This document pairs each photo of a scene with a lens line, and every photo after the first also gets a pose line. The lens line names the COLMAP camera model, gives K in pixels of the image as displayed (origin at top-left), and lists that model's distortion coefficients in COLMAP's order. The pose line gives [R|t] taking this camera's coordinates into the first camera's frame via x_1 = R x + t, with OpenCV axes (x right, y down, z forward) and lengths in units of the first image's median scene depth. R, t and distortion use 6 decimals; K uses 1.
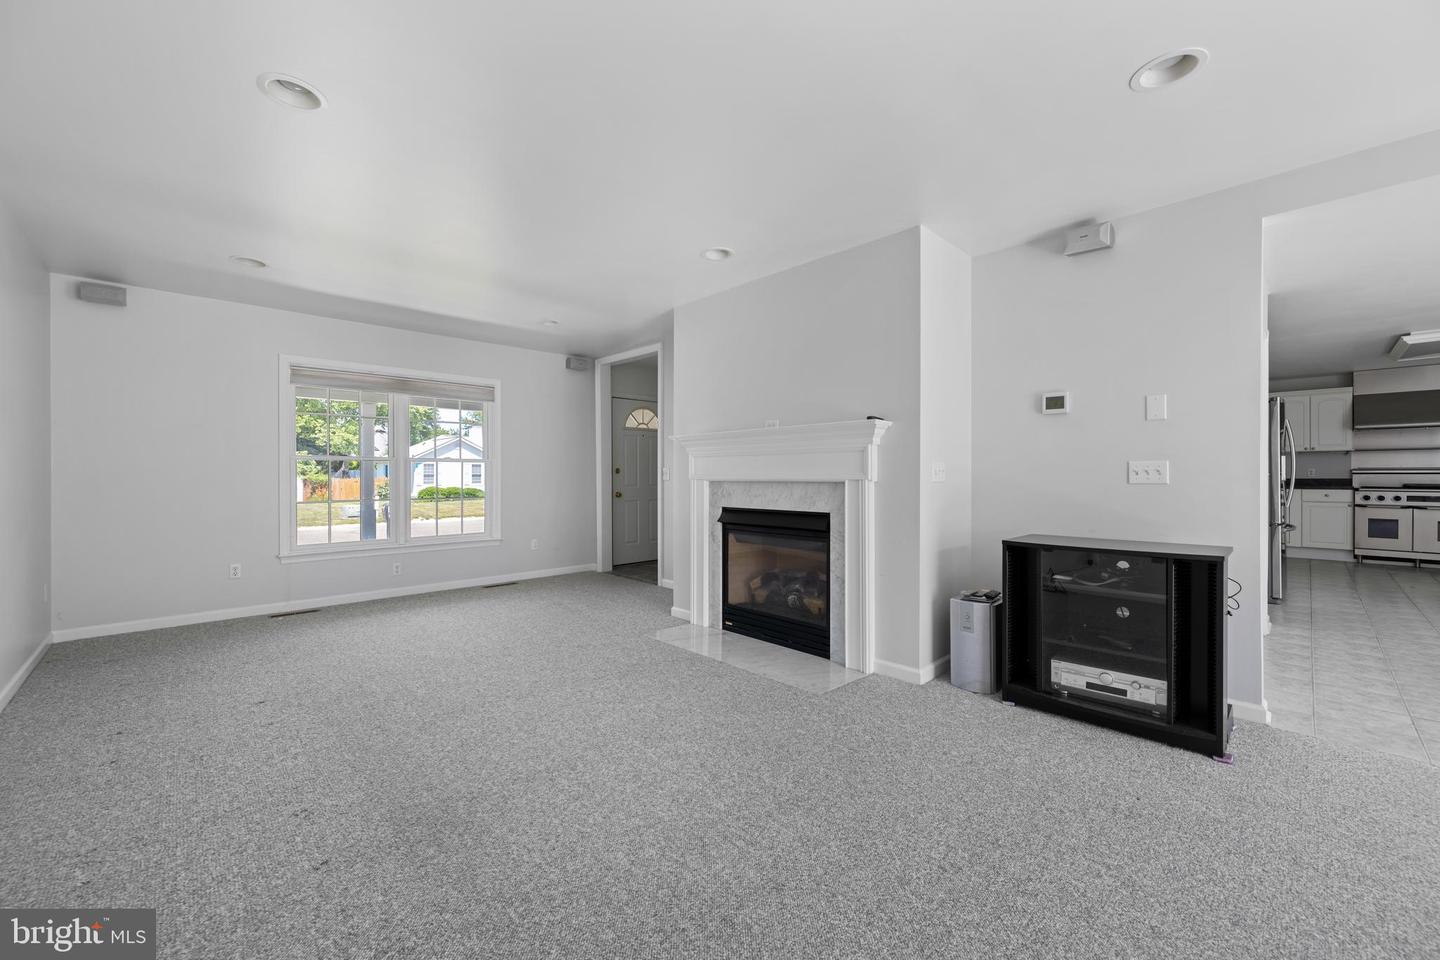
lens RADIAL K [[563.8, 0, 720.0], [0, 563.8, 480.0], [0, 0, 1]] dist [0.001207, -0.000096]
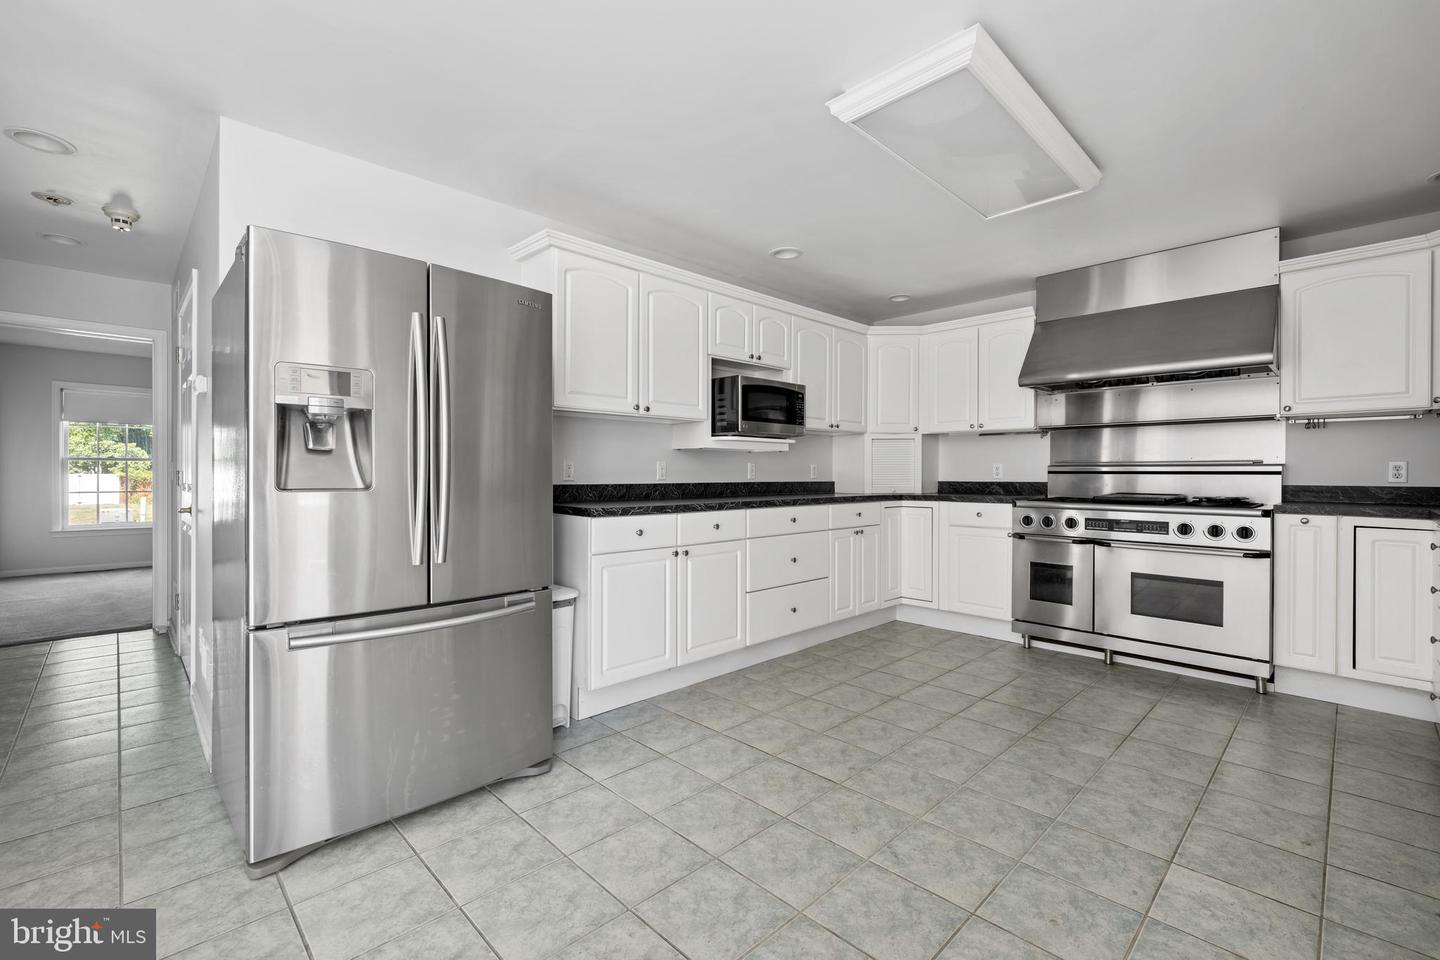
lens RADIAL K [[626.2, 0, 720.0], [0, 626.2, 480.0], [0, 0, 1]] dist [0.010604, -0.000178]
pose [[0.999758, 0.008548, 0.020275, 0.888418], [-0.008672, 0.999944, 0.006042, -0.005758], [-0.020223, -0.006216, 0.999776, 0.462053]]
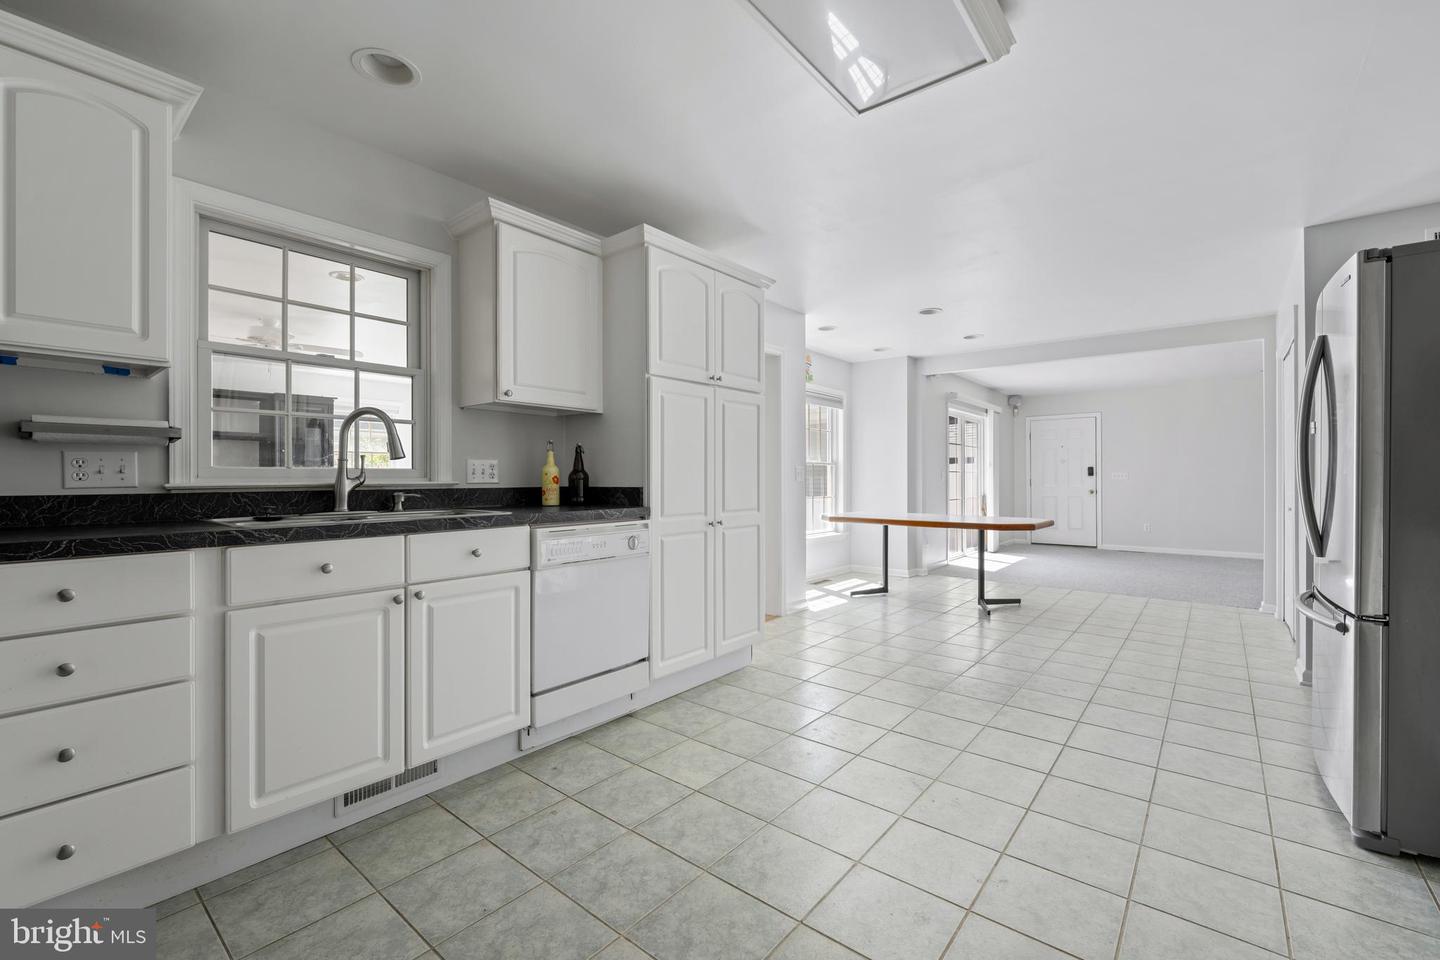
lens RADIAL K [[606.8, 0, 720.0], [0, 606.8, 480.0], [0, 0, 1]] dist [0.000569, -0.000006]
pose [[-0.992457, 0.007792, -0.122343, 1.112006], [0.007135, 0.999958, 0.005802, -0.006174], [0.122383, 0.004885, -0.992471, 1.038787]]
